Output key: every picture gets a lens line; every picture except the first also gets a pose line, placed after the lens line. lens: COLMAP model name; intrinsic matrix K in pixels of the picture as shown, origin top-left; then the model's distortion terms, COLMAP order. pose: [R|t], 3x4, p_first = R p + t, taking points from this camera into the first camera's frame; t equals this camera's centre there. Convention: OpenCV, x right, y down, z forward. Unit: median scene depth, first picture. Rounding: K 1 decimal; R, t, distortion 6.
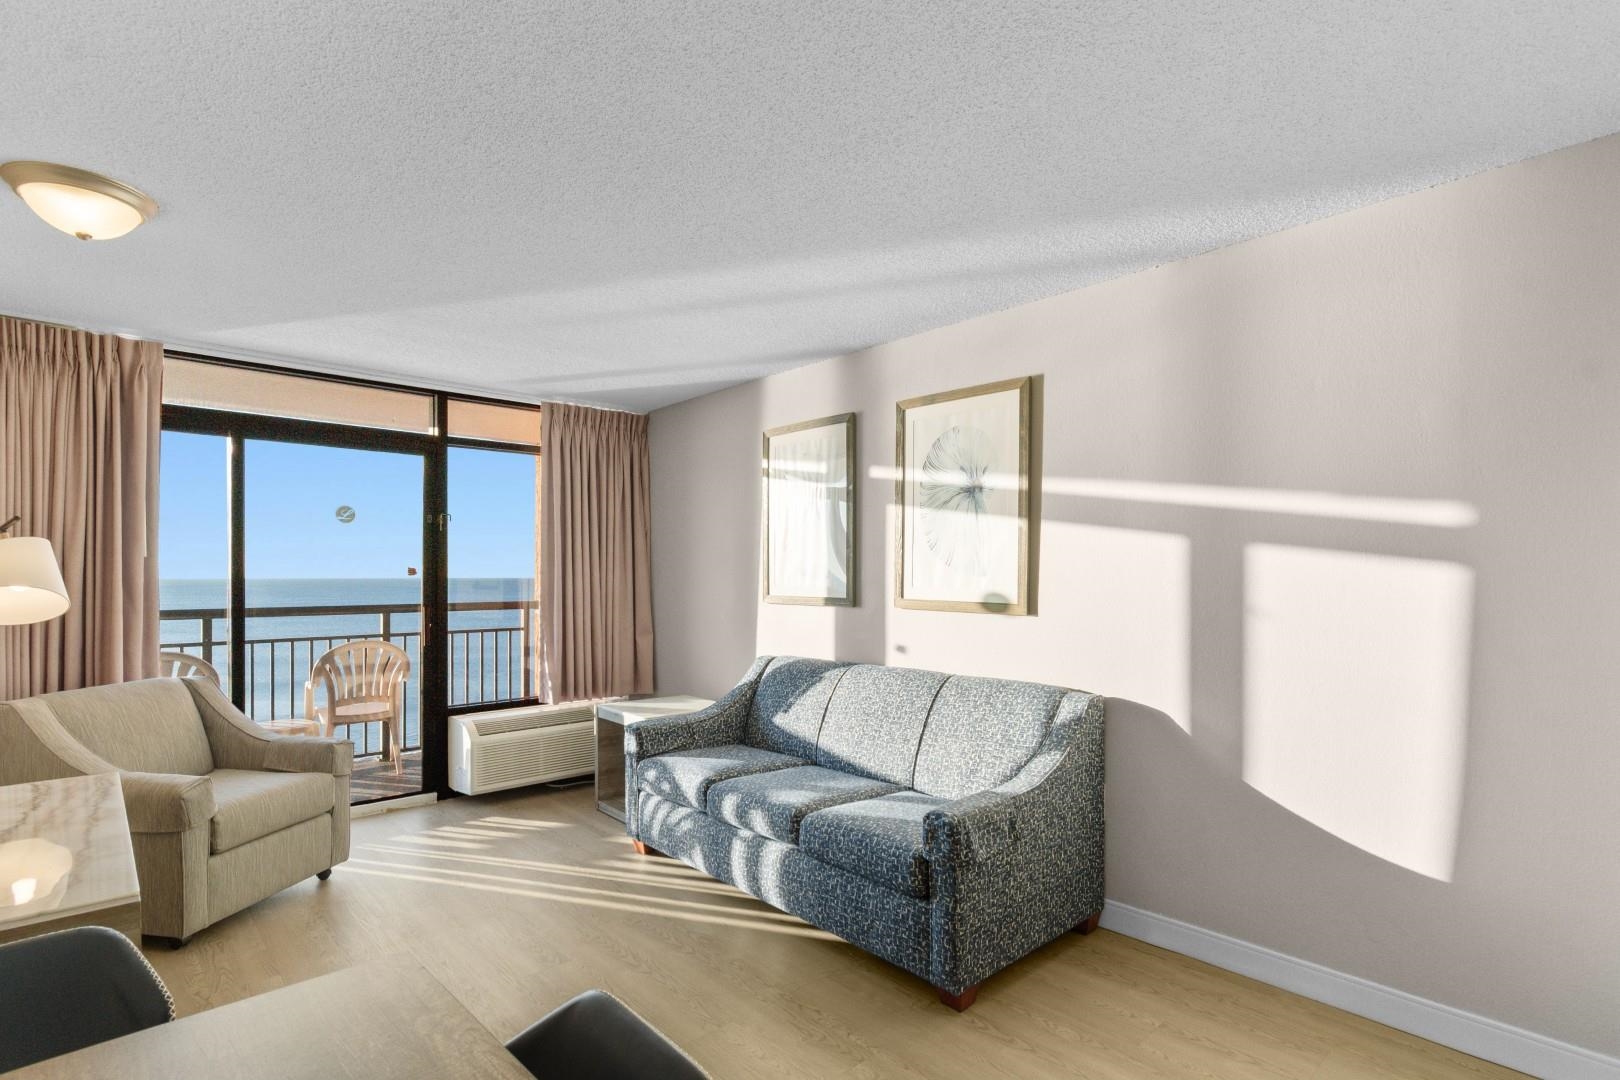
lens RADIAL K [[833.0, 0, 813.9], [0, 833.0, 589.9], [0, 0, 1]] dist [0.019188, 0.000133]
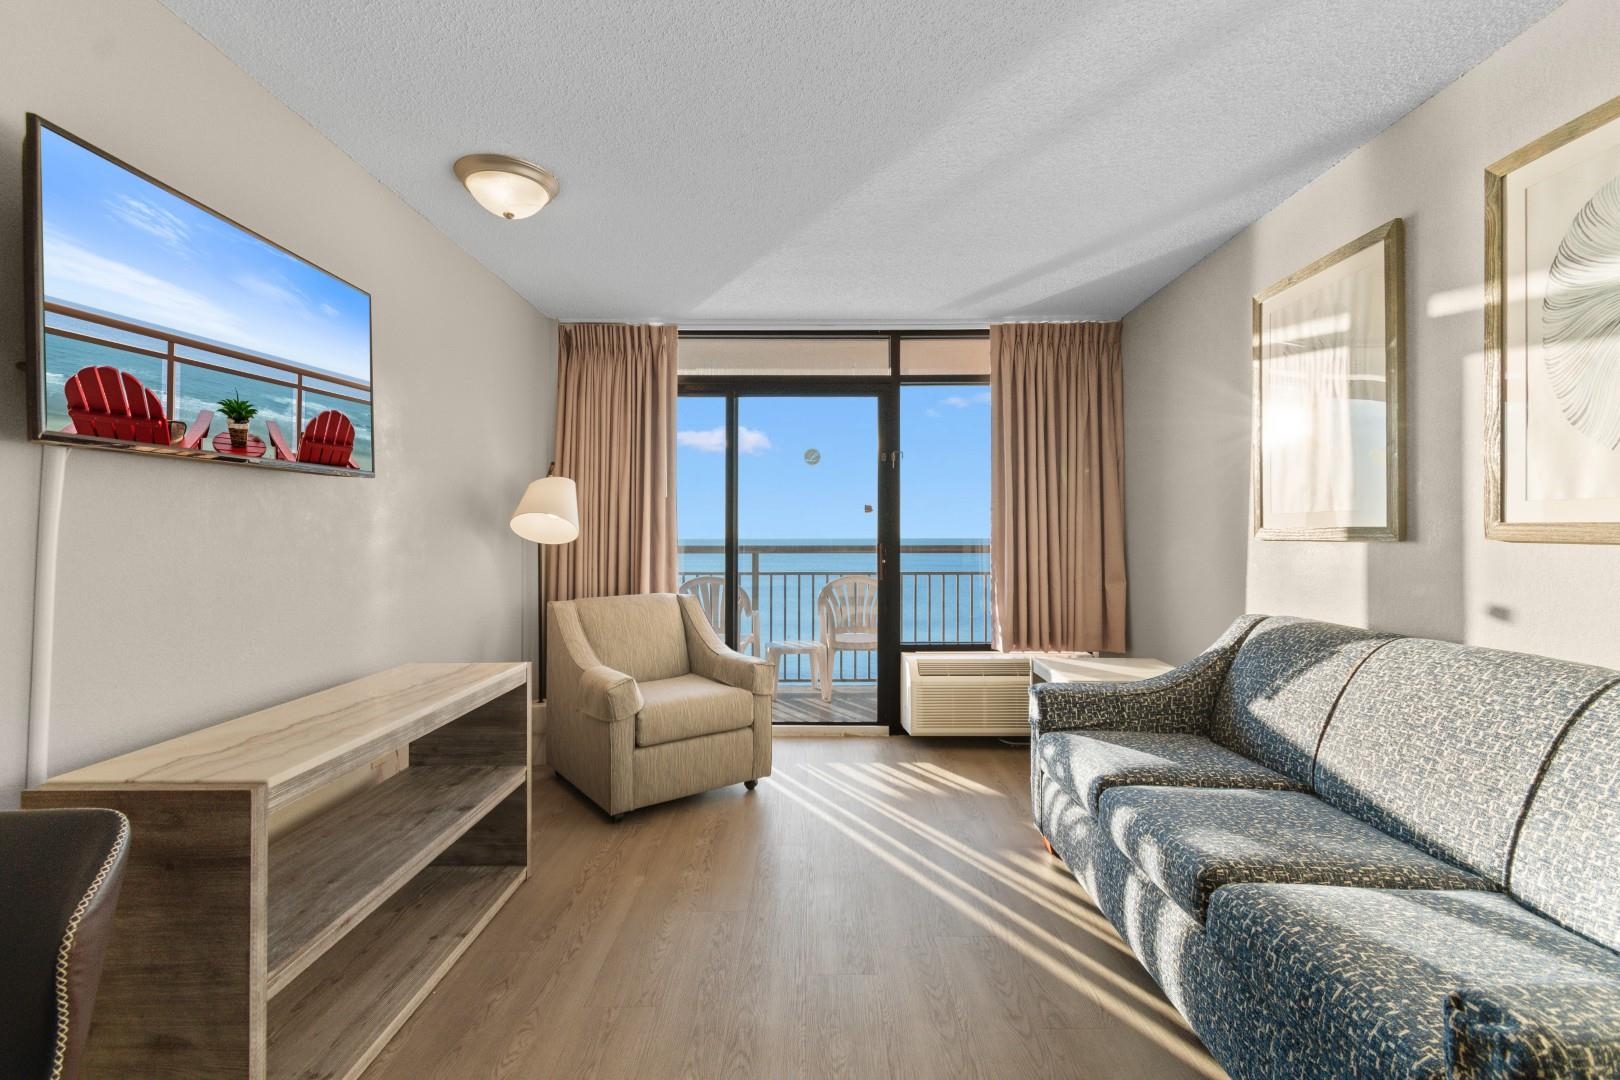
lens RADIAL K [[720.7, 0, 816.4], [0, 720.7, 532.3], [0, 0, 1]] dist [0.000941, -0.000550]
pose [[0.722352, -0.007492, -0.691485, 0.106143], [-0.012818, 0.999624, -0.024222, 0.033622], [0.691407, 0.026360, 0.721984, 0.347532]]
